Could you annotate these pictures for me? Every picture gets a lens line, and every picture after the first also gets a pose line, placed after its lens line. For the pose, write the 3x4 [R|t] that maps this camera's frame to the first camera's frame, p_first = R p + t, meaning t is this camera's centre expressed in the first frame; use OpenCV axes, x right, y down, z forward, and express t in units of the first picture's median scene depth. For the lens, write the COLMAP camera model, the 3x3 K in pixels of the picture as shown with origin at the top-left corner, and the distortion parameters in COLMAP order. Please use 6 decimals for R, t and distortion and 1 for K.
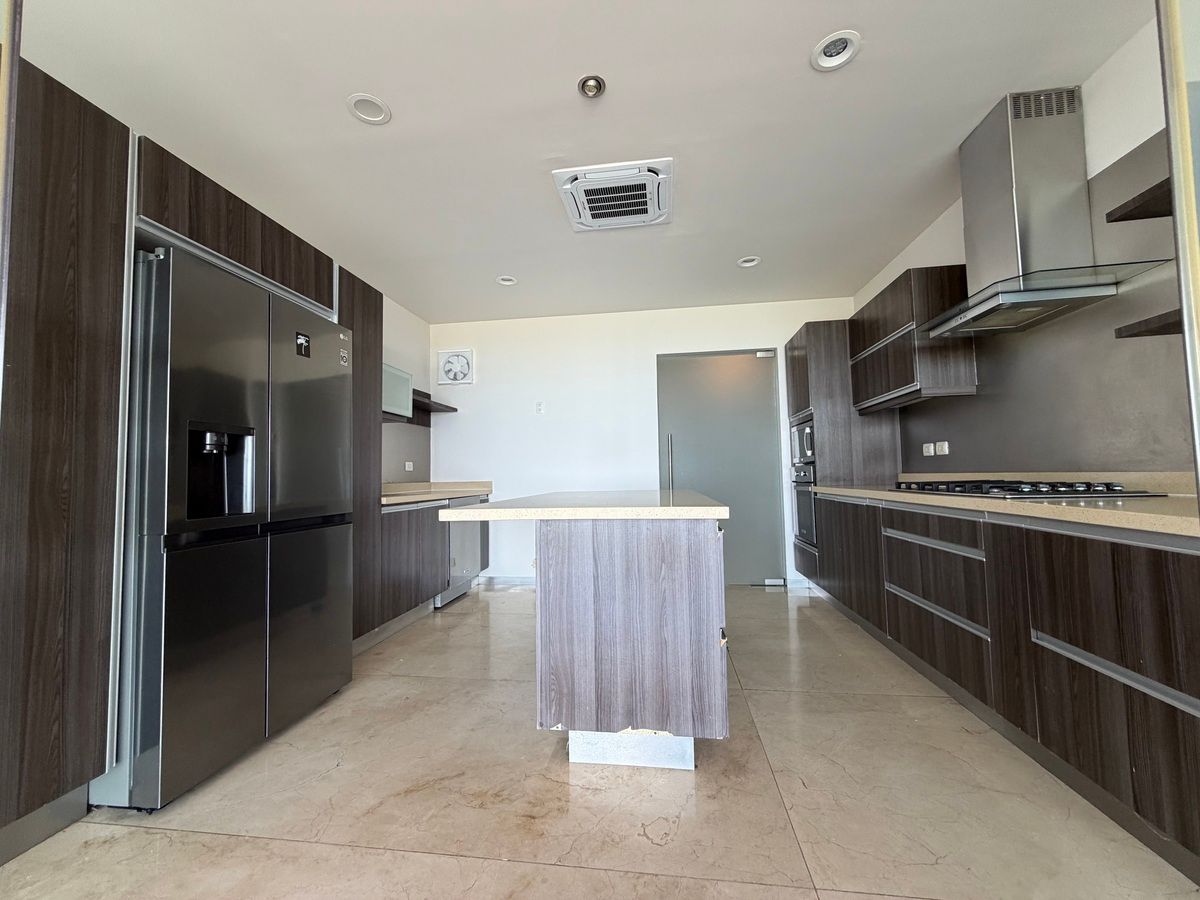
lens RADIAL K [[479.1, 0, 595.4], [0, 479.1, 448.5], [0, 0, 1]] dist [-0.000966, -0.000823]
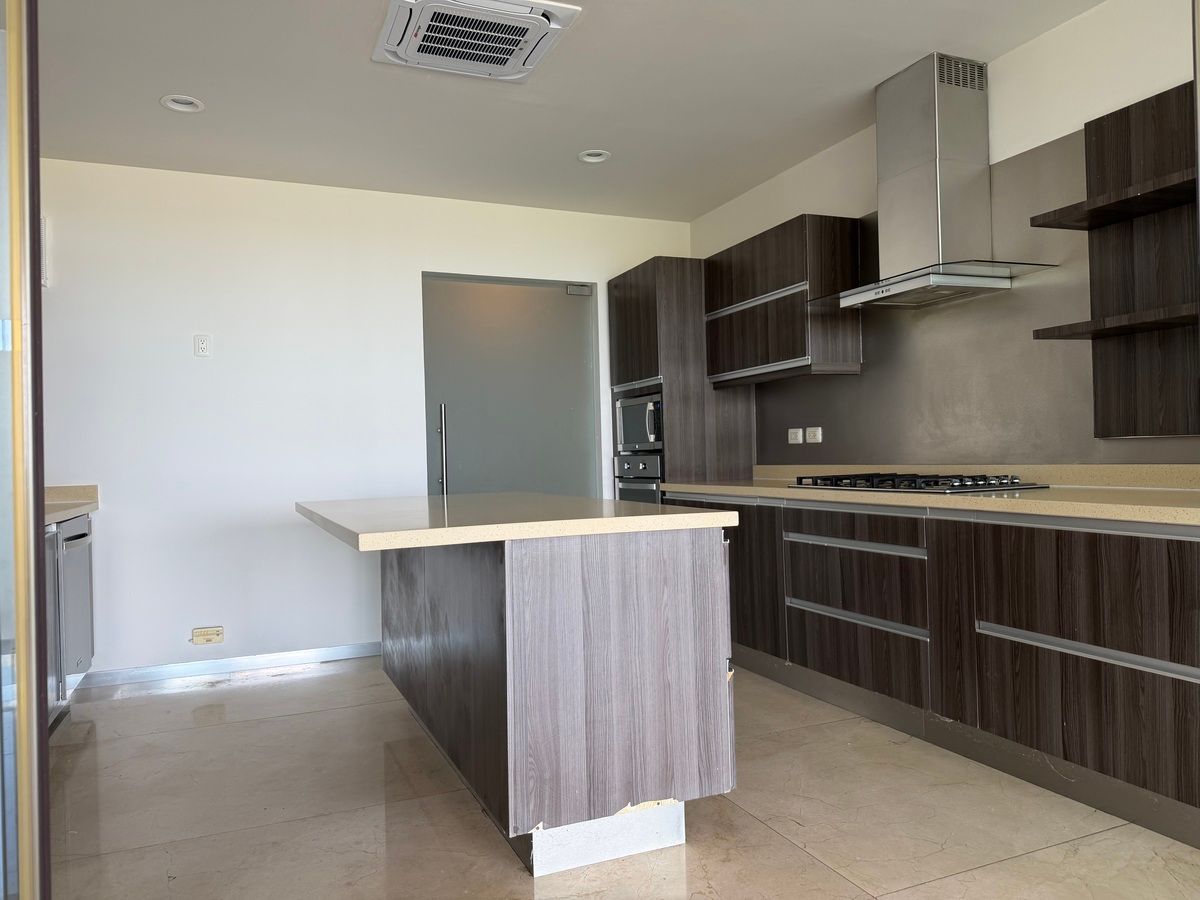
lens RADIAL K [[844.0, 0, 595.6], [0, 844.0, 452.1], [0, 0, 1]] dist [0.030078, -0.042585]
pose [[0.855820, 0.001227, 0.517272, -0.526269], [-0.021065, 0.999250, 0.032482, -0.015716], [-0.516845, -0.038695, 0.855204, -0.082710]]
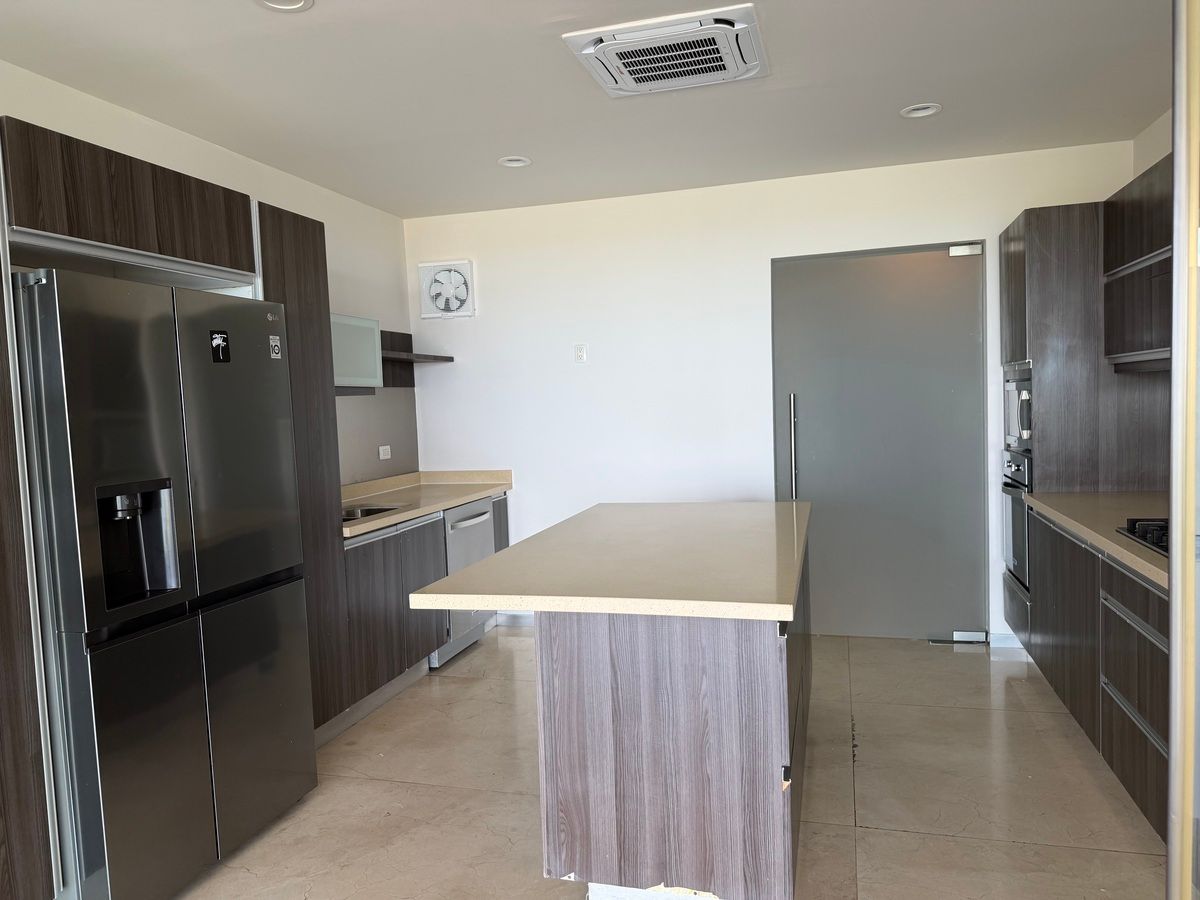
lens RADIAL K [[844.0, 0, 592.8], [0, 844.0, 451.7], [0, 0, 1]] dist [0.030078, -0.042585]
pose [[0.989287, -0.010683, -0.145592, 0.130187], [0.028657, 0.992125, 0.121930, -0.206858], [0.143143, -0.124796, 0.981802, -0.195803]]
